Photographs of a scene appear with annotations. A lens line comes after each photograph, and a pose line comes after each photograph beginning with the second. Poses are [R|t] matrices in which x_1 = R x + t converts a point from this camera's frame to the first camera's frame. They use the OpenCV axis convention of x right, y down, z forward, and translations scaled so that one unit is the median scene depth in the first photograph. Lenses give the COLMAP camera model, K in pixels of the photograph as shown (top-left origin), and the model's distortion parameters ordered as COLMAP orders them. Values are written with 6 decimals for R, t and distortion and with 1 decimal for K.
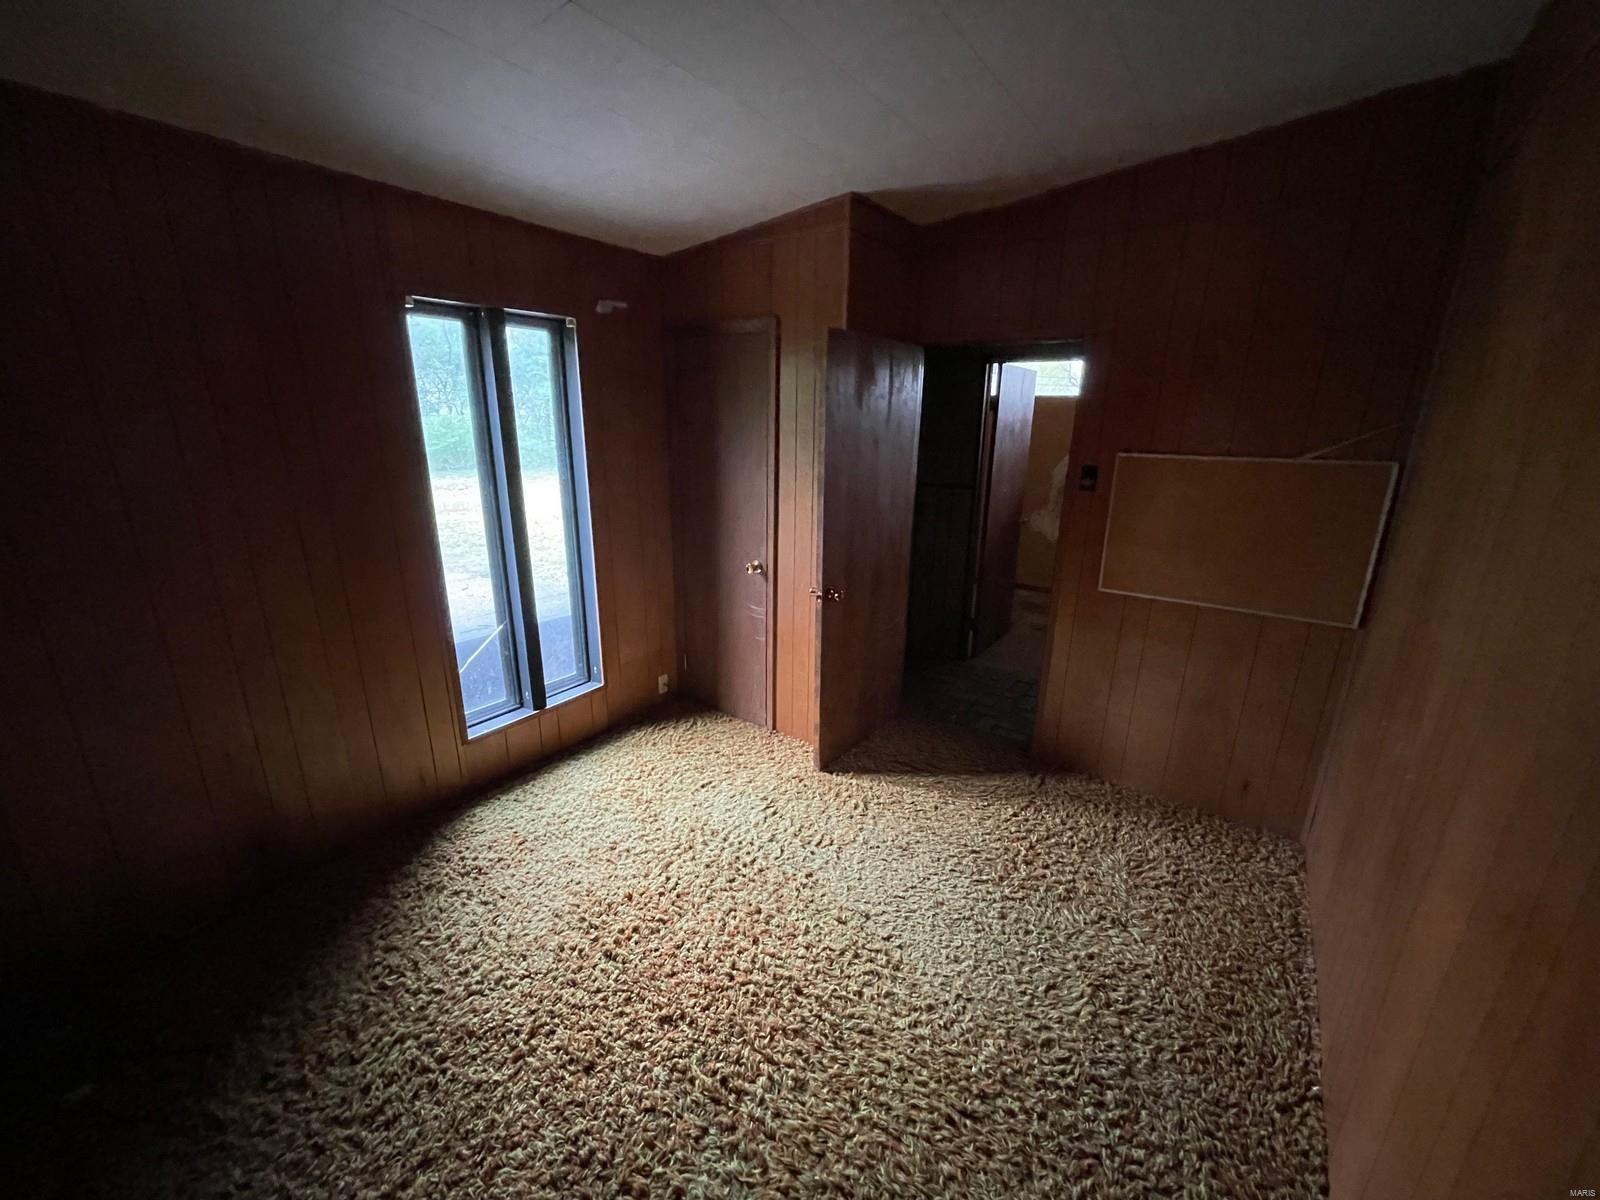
lens RADIAL K [[644.9, 0, 796.9], [0, 644.9, 608.2], [0, 0, 1]] dist [-0.000723, -0.000056]
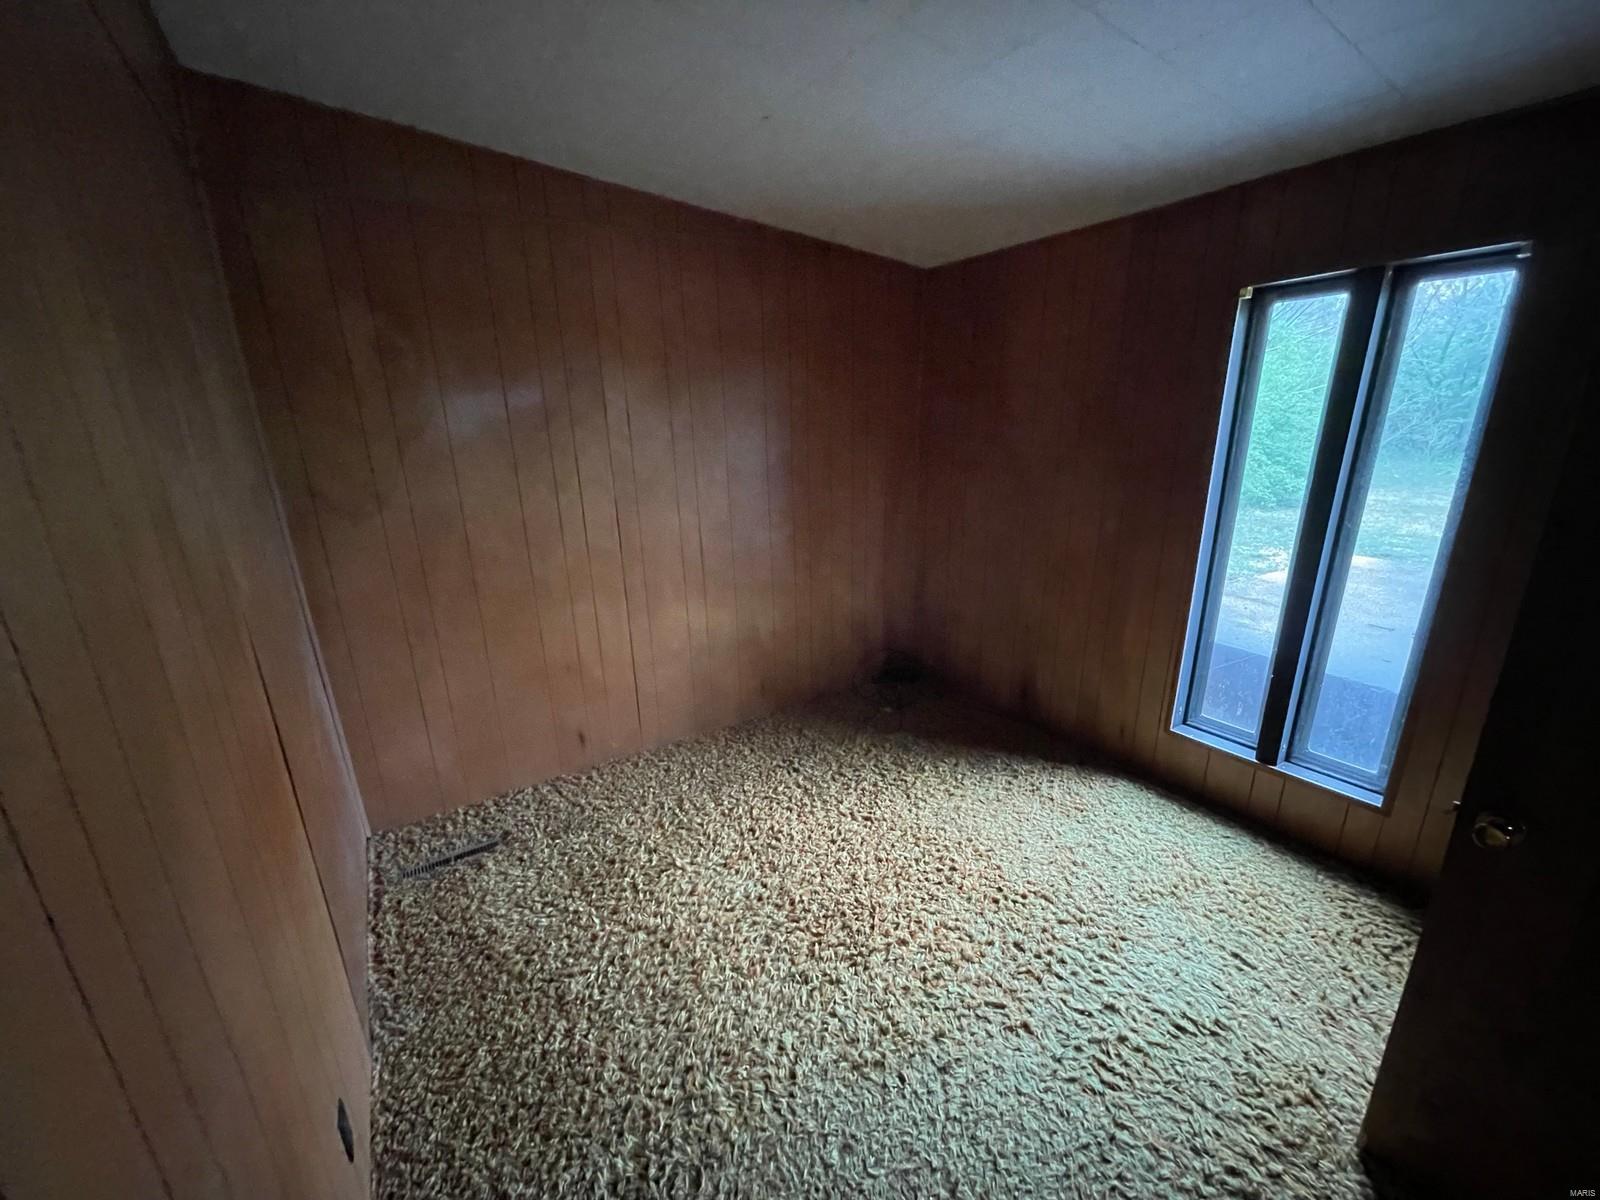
lens RADIAL K [[644.9, 0, 796.9], [0, 644.9, 608.2], [0, 0, 1]] dist [-0.000723, -0.000056]
pose [[-0.357045, 0.258288, -0.897667, 0.572477], [-0.256781, 0.896845, 0.360185, -0.186244], [0.898100, 0.359106, -0.253890, 0.687960]]
